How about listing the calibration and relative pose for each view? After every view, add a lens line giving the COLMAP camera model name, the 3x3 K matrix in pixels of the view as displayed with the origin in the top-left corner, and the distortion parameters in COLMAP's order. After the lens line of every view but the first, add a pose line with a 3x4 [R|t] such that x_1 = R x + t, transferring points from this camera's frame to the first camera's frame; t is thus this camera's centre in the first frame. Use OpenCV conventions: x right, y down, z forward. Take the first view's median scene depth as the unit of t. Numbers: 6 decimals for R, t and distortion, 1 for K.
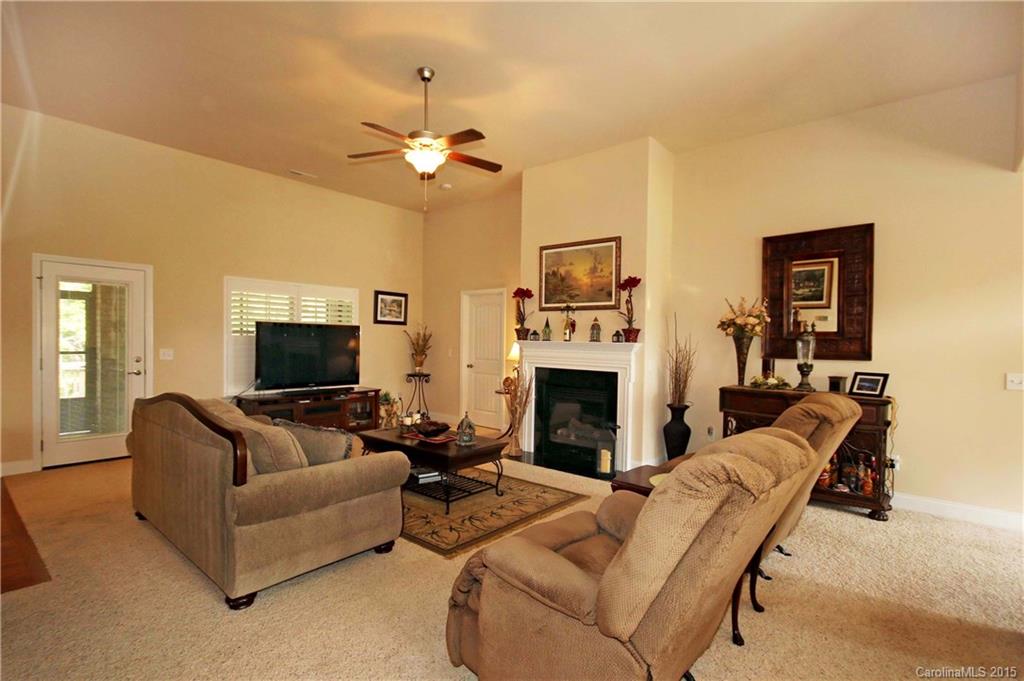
lens RADIAL K [[484.6, 0, 514.5], [0, 484.6, 336.0], [0, 0, 1]] dist [0.021402, -0.000311]
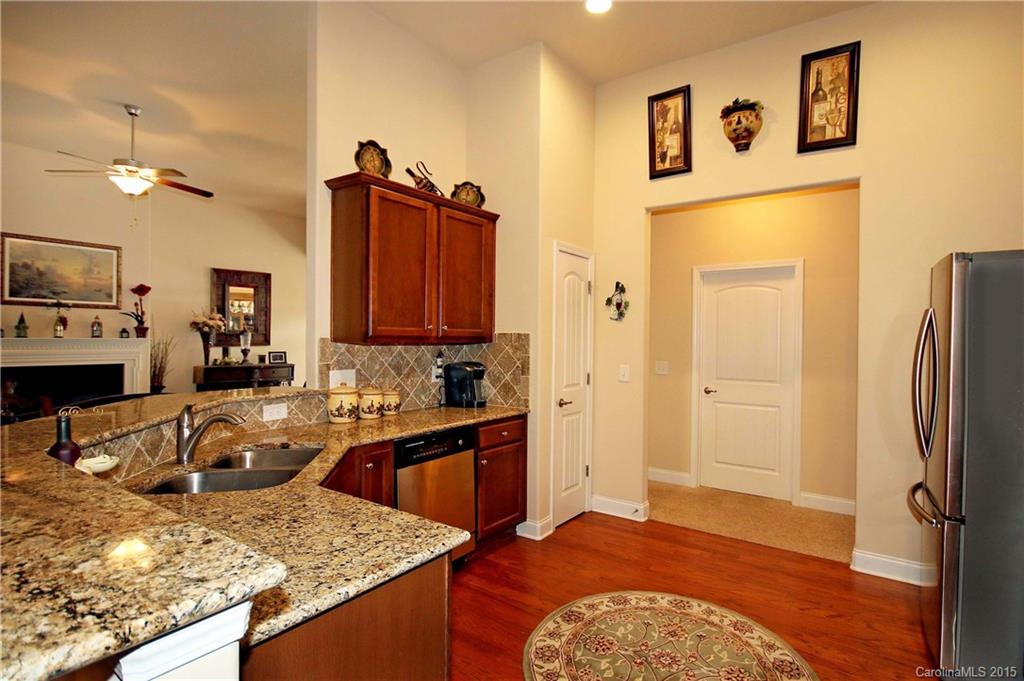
lens RADIAL K [[484.6, 0, 514.5], [0, 484.6, 336.0], [0, 0, 1]] dist [0.021402, -0.000311]
pose [[-0.026306, -0.013155, 0.999567, -0.984225], [-0.016023, 0.999790, 0.012737, -0.021582], [-0.999526, -0.015681, -0.026512, 0.081897]]
